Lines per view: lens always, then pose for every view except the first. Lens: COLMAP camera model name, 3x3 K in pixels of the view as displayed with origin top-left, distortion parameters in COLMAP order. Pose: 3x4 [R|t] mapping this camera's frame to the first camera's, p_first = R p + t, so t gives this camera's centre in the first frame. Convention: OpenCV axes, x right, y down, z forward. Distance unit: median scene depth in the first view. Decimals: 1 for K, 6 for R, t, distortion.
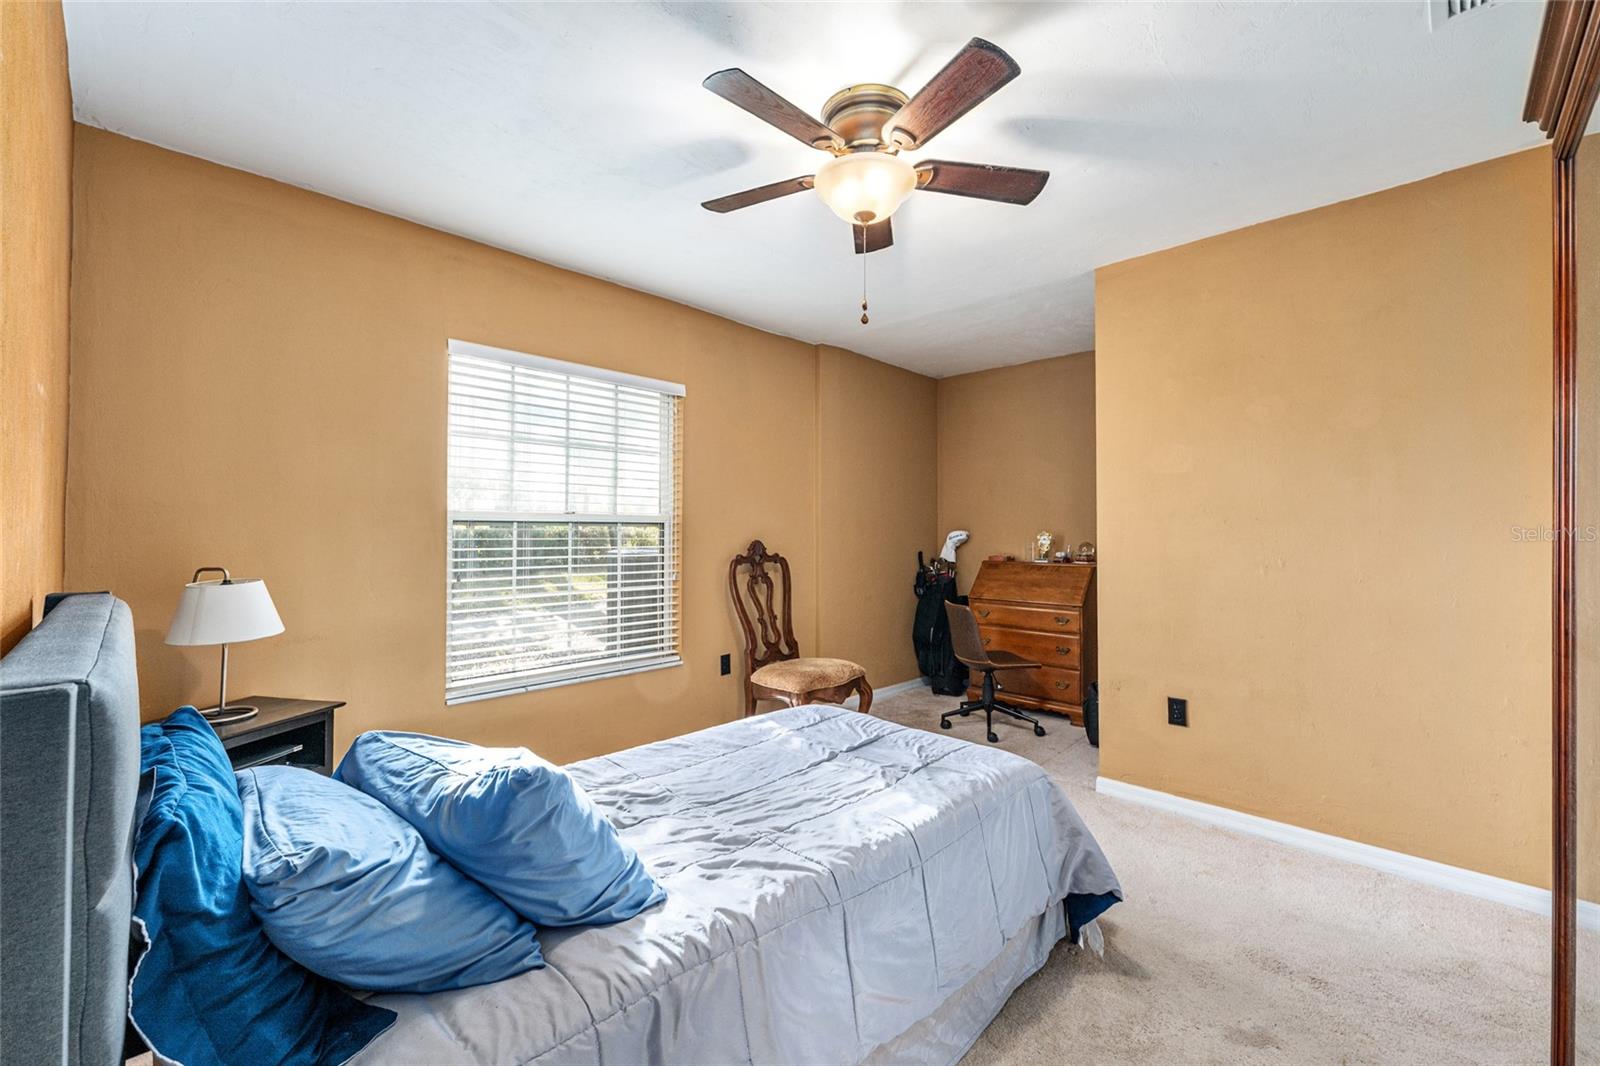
lens RADIAL K [[635.6, 0, 800.1], [0, 635.6, 530.5], [0, 0, 1]] dist [0.001323, 0.000062]
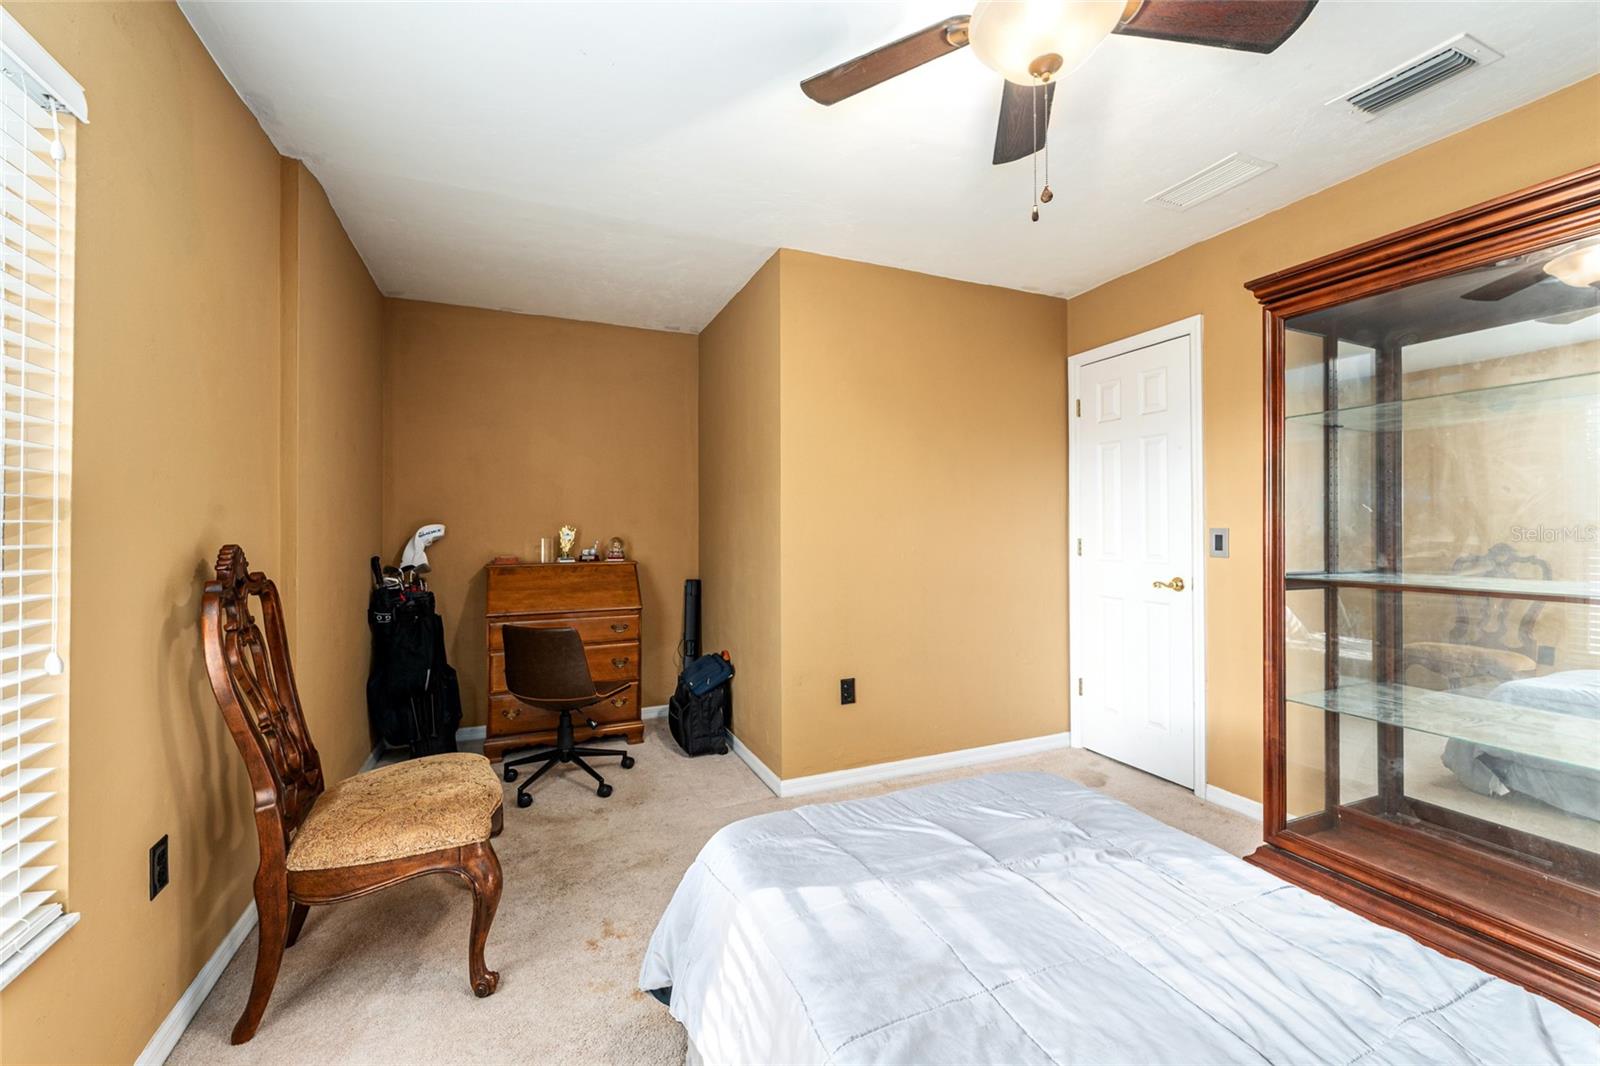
lens RADIAL K [[635.6, 0, 800.1], [0, 635.6, 530.5], [0, 0, 1]] dist [0.001323, 0.000062]
pose [[0.401061, -0.008139, 0.916015, -0.275070], [0.002280, 0.999966, 0.007887, 0.003321], [-0.916049, -0.001075, 0.401066, 0.422636]]
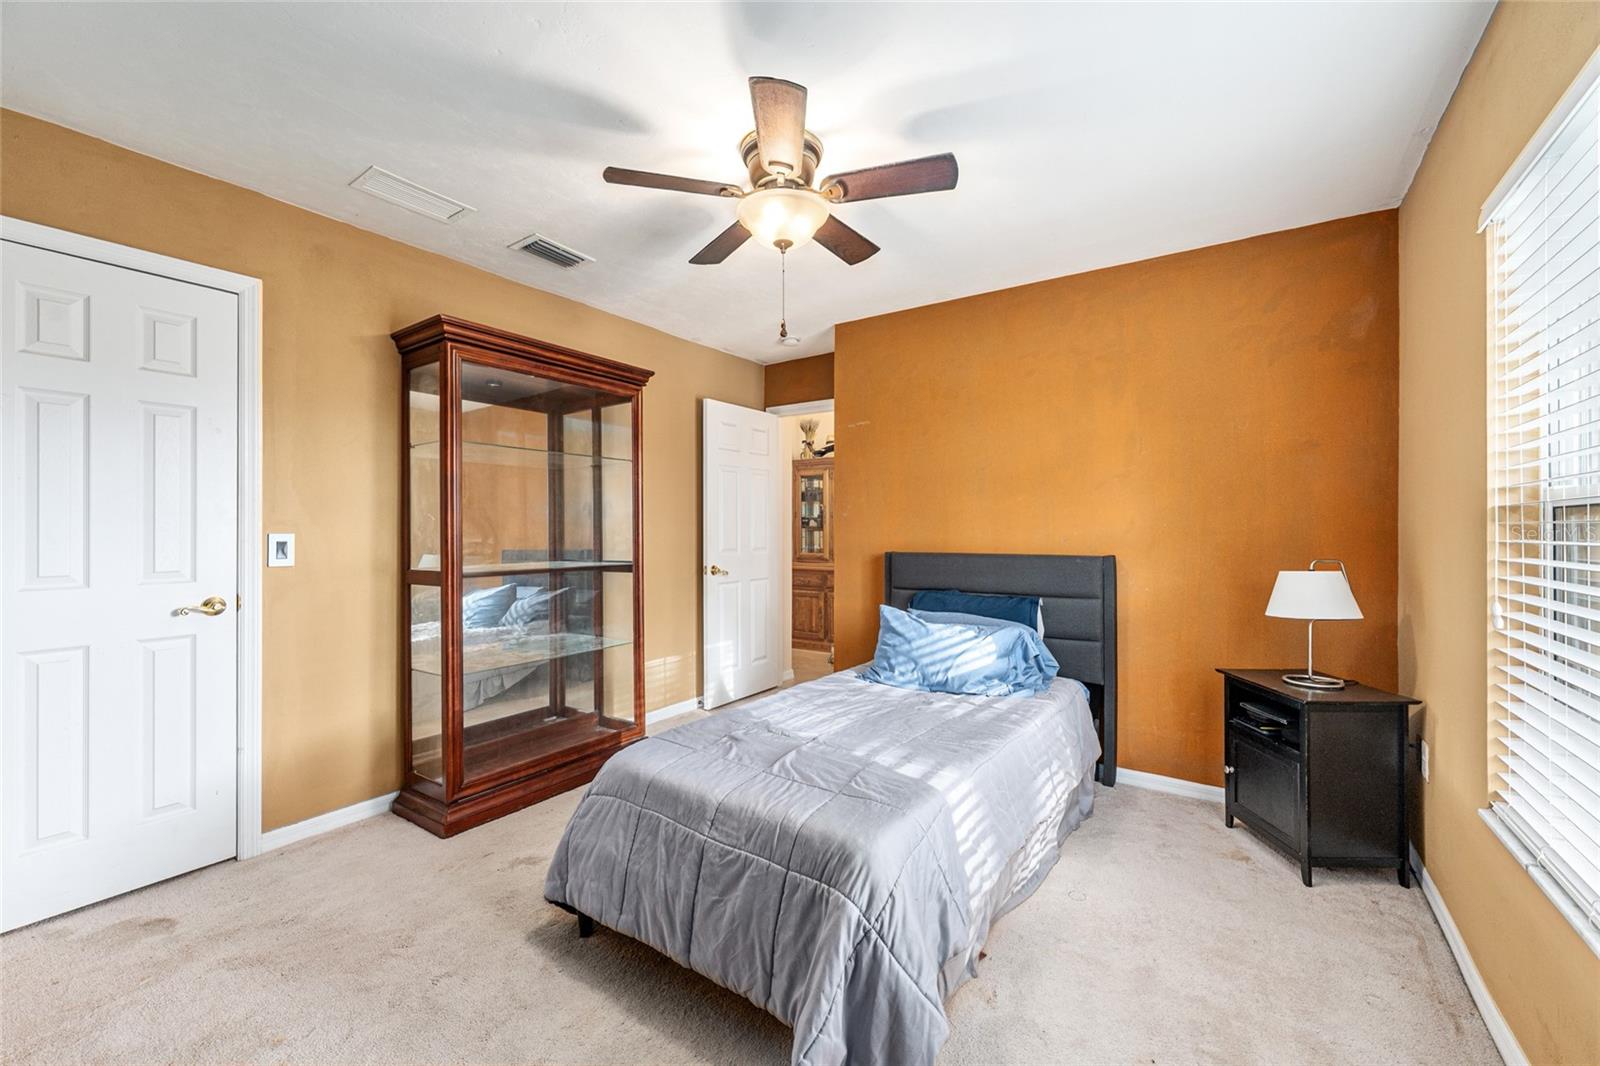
lens RADIAL K [[635.6, 0, 800.1], [0, 635.6, 530.5], [0, 0, 1]] dist [0.001323, 0.000062]
pose [[-0.988023, -0.002218, -0.154292, 0.095887], [-0.001511, 0.999988, -0.004702, 0.006715], [0.154301, -0.004412, -0.988014, 0.901811]]
